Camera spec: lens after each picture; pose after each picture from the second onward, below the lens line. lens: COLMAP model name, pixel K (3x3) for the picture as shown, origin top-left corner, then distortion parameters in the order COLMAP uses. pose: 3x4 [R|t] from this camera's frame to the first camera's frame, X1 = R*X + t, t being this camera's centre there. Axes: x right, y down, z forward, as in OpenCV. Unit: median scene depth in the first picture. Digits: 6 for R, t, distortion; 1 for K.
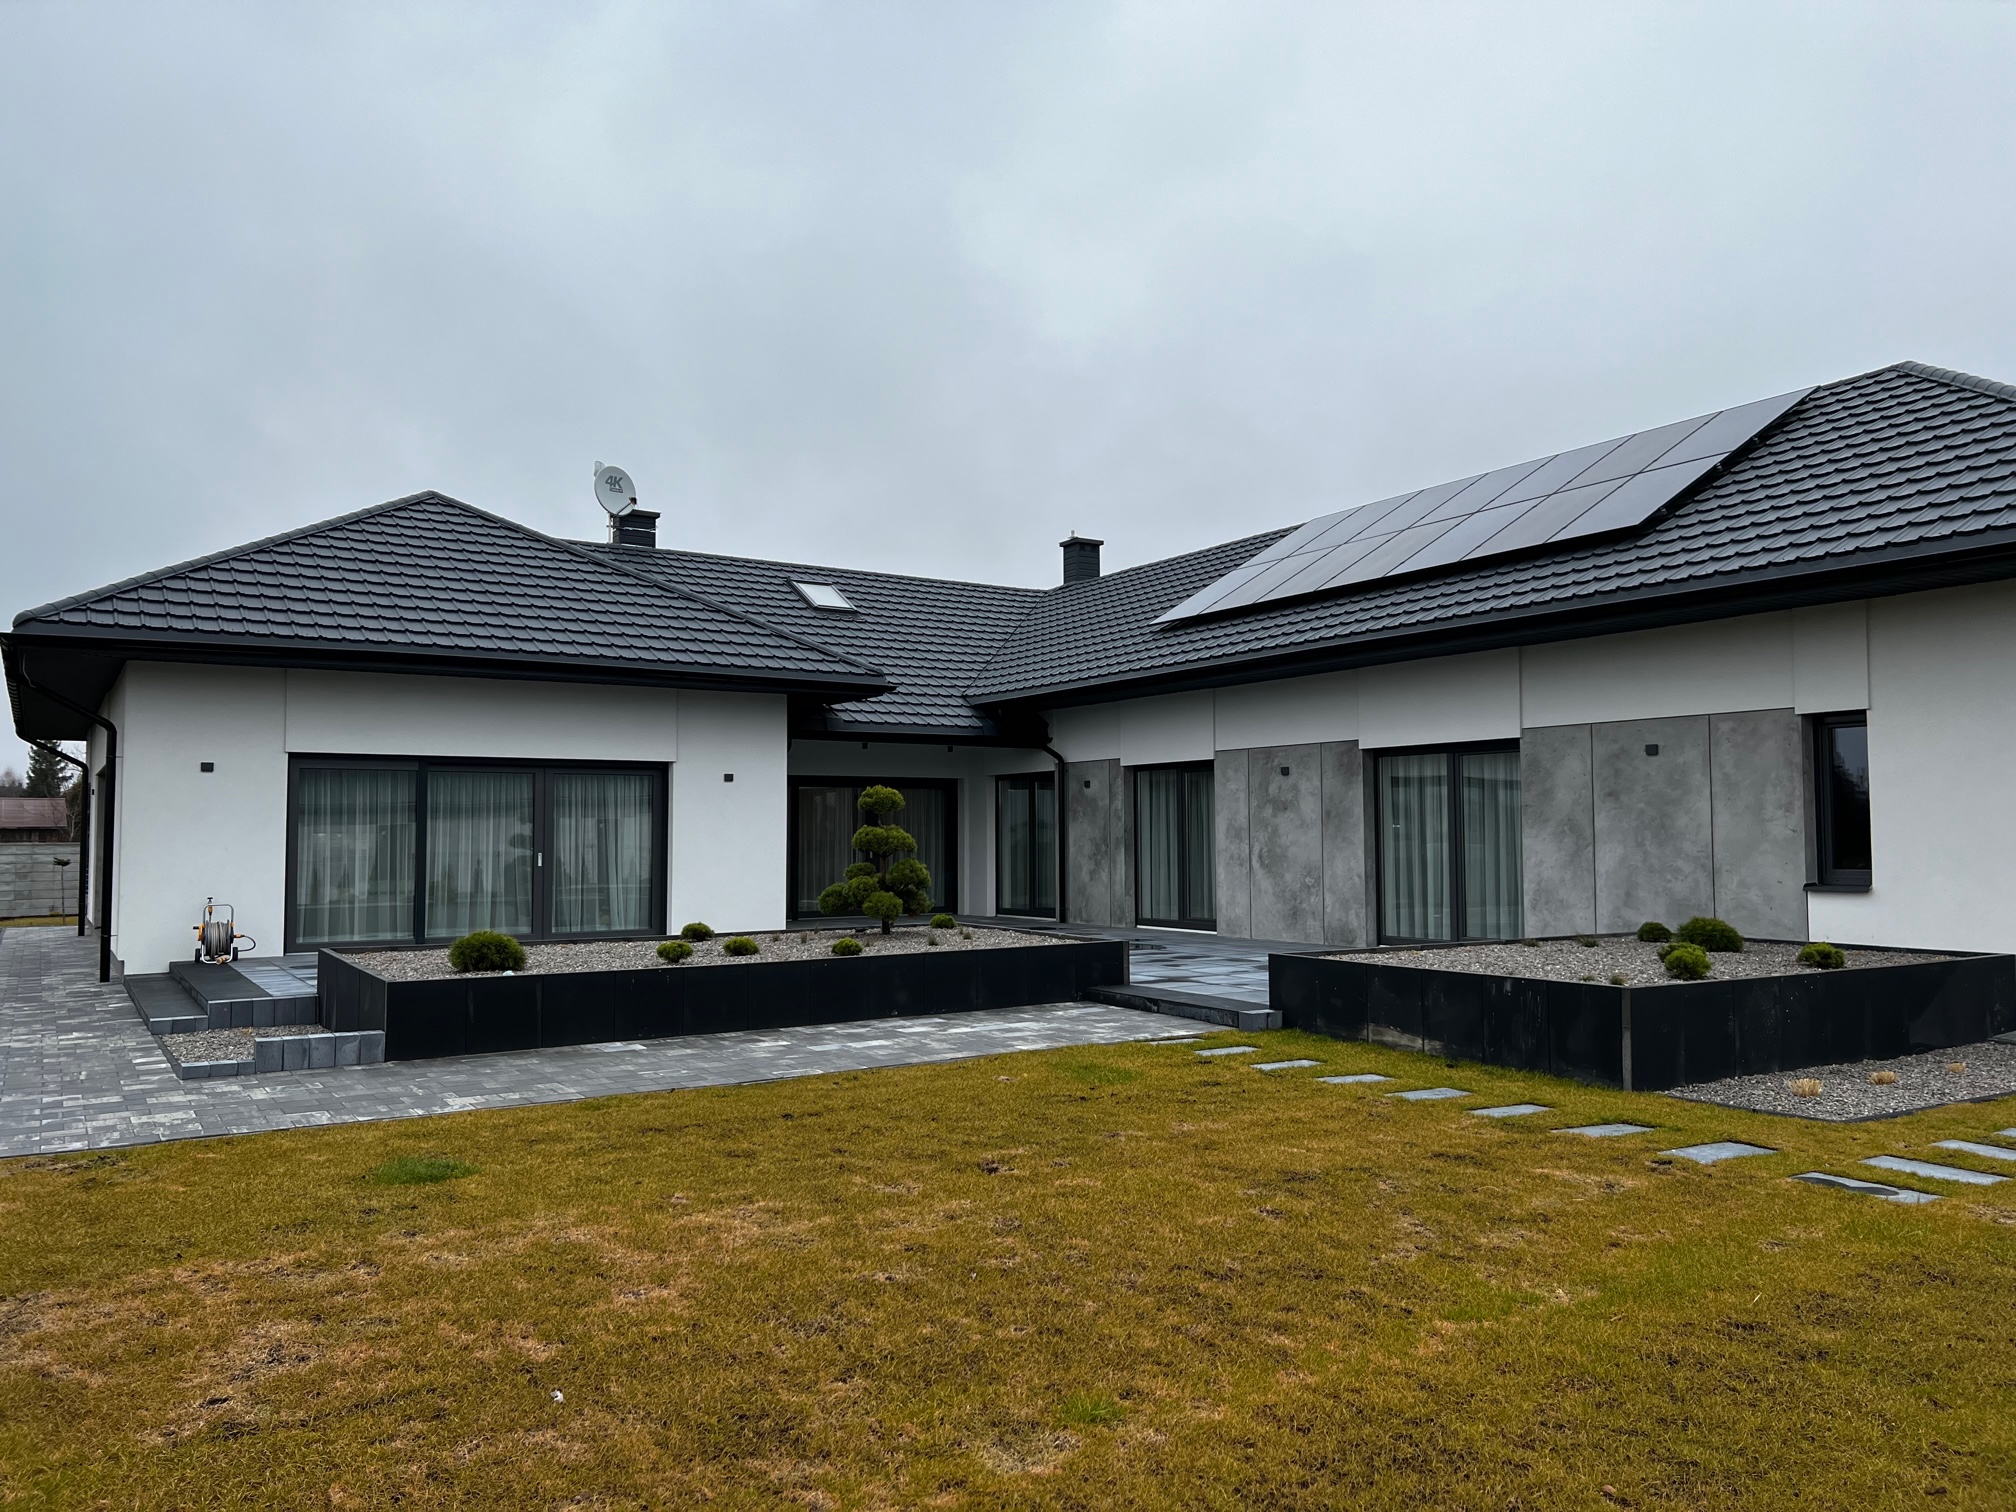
lens RADIAL K [[1510.4, 0, 1016.6], [0, 1510.4, 758.4], [0, 0, 1]] dist [0.056975, -0.051357]
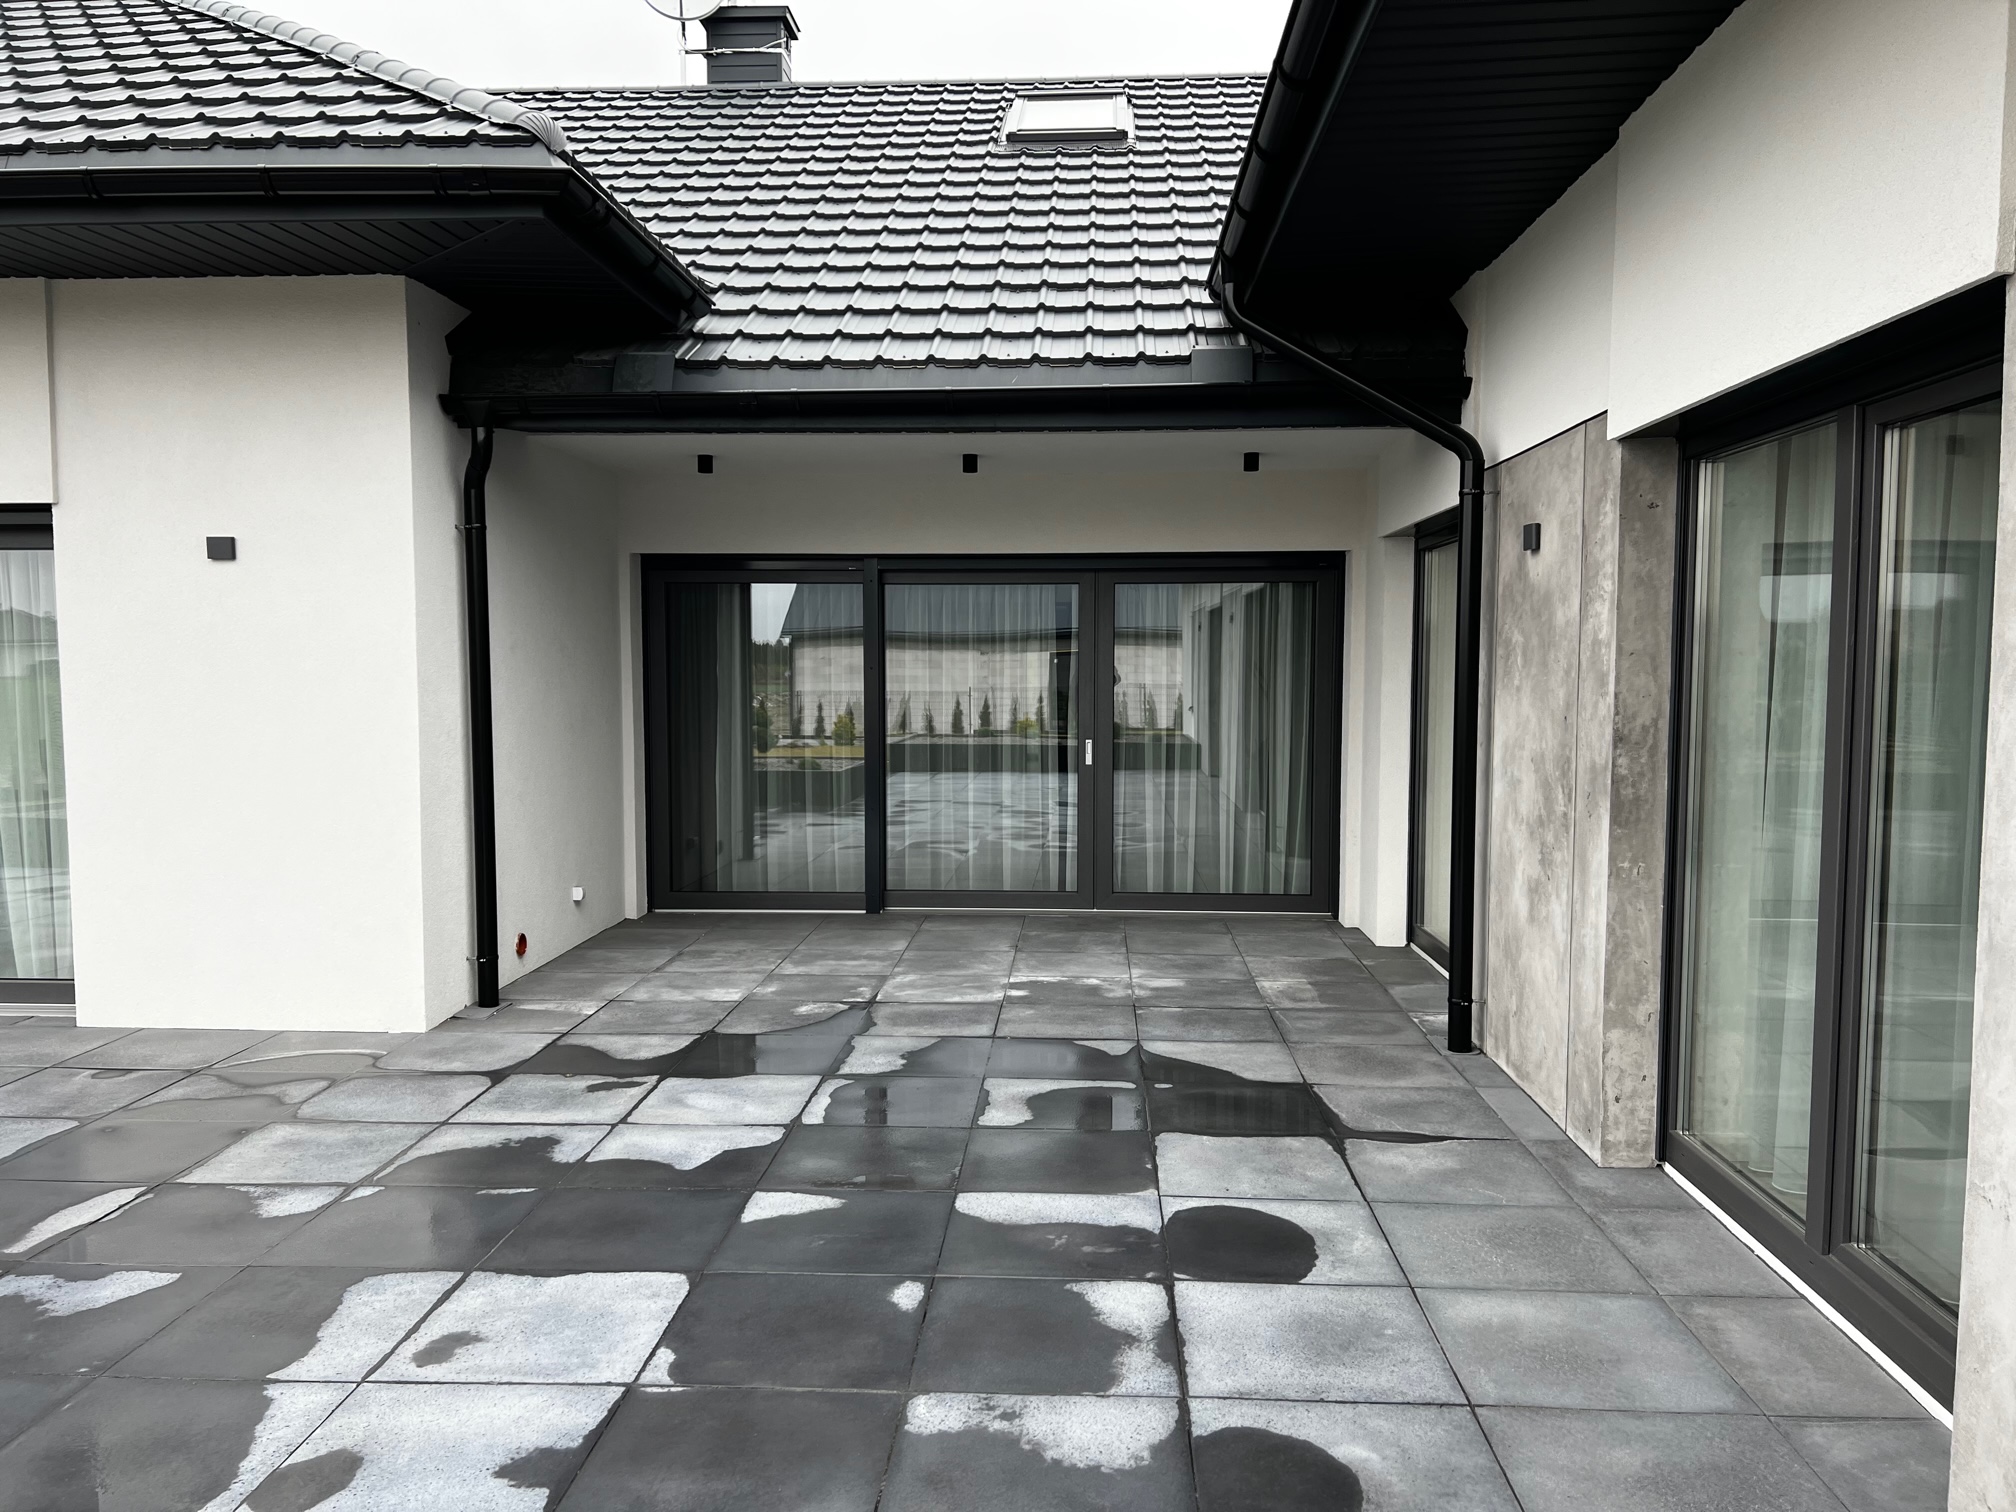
lens RADIAL K [[1510.4, 0, 1016.6], [0, 1510.4, 758.4], [0, 0, 1]] dist [0.056975, -0.051357]
pose [[0.824113, 0.042564, -0.564823, 0.120704], [0.025203, 0.993430, 0.111635, 0.023267], [0.565864, -0.106235, 0.817626, 0.747878]]
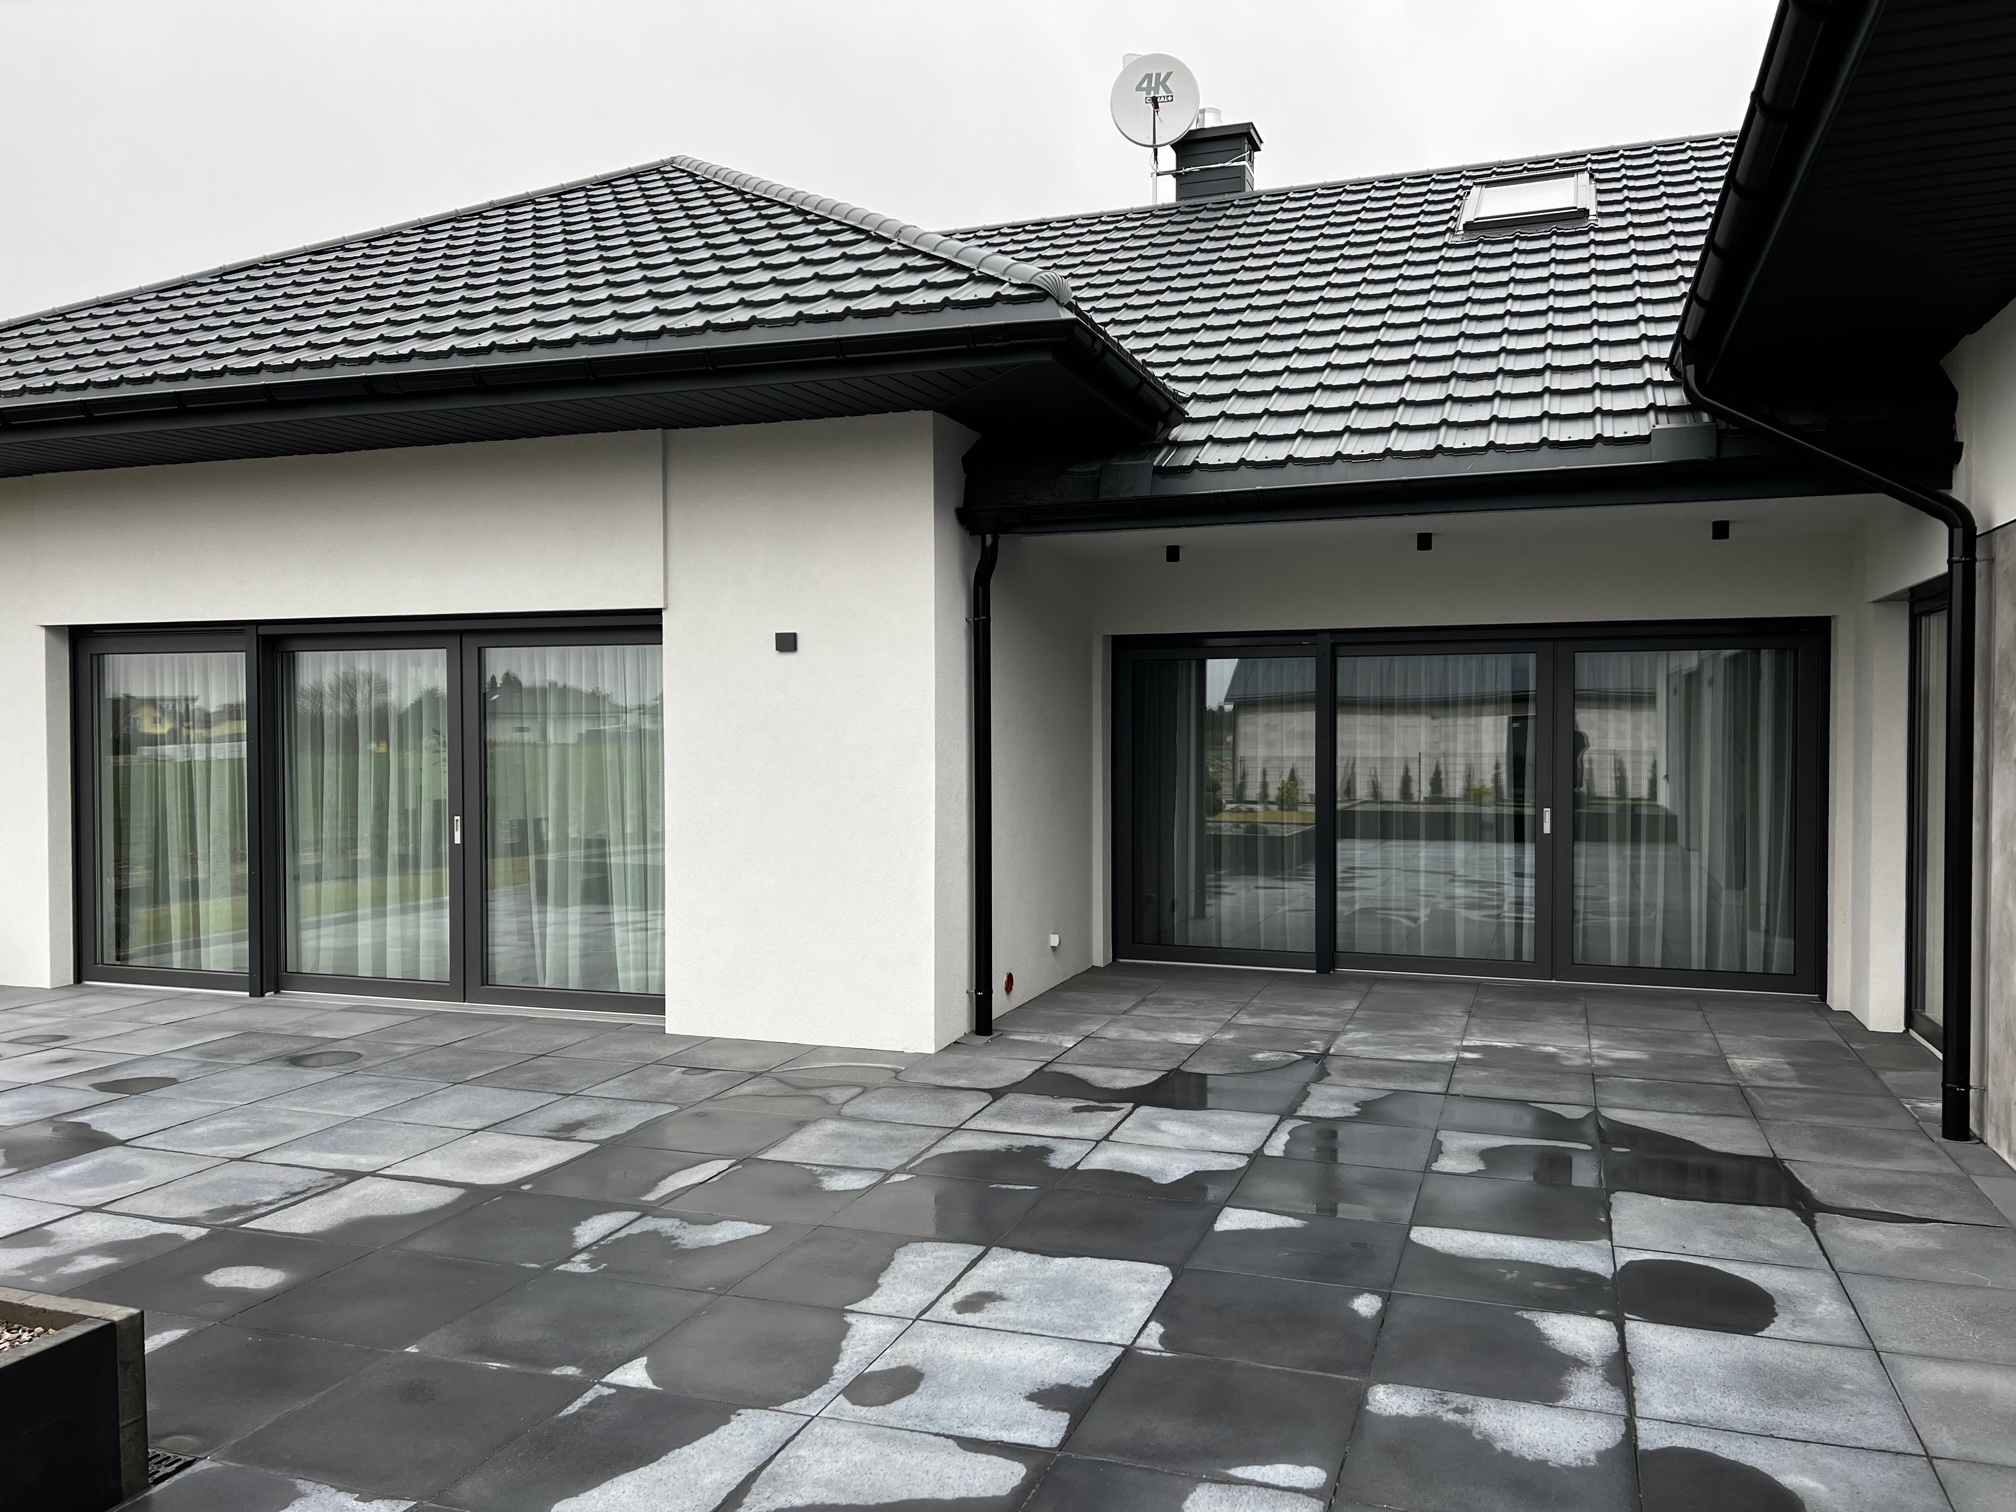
lens RADIAL K [[1510.4, 0, 1016.6], [0, 1510.4, 758.4], [0, 0, 1]] dist [0.056975, -0.051357]
pose [[0.627032, 0.020655, -0.778719, 0.138126], [0.040529, 0.997430, 0.059091, 0.020357], [0.777938, -0.068612, 0.624584, 0.723172]]
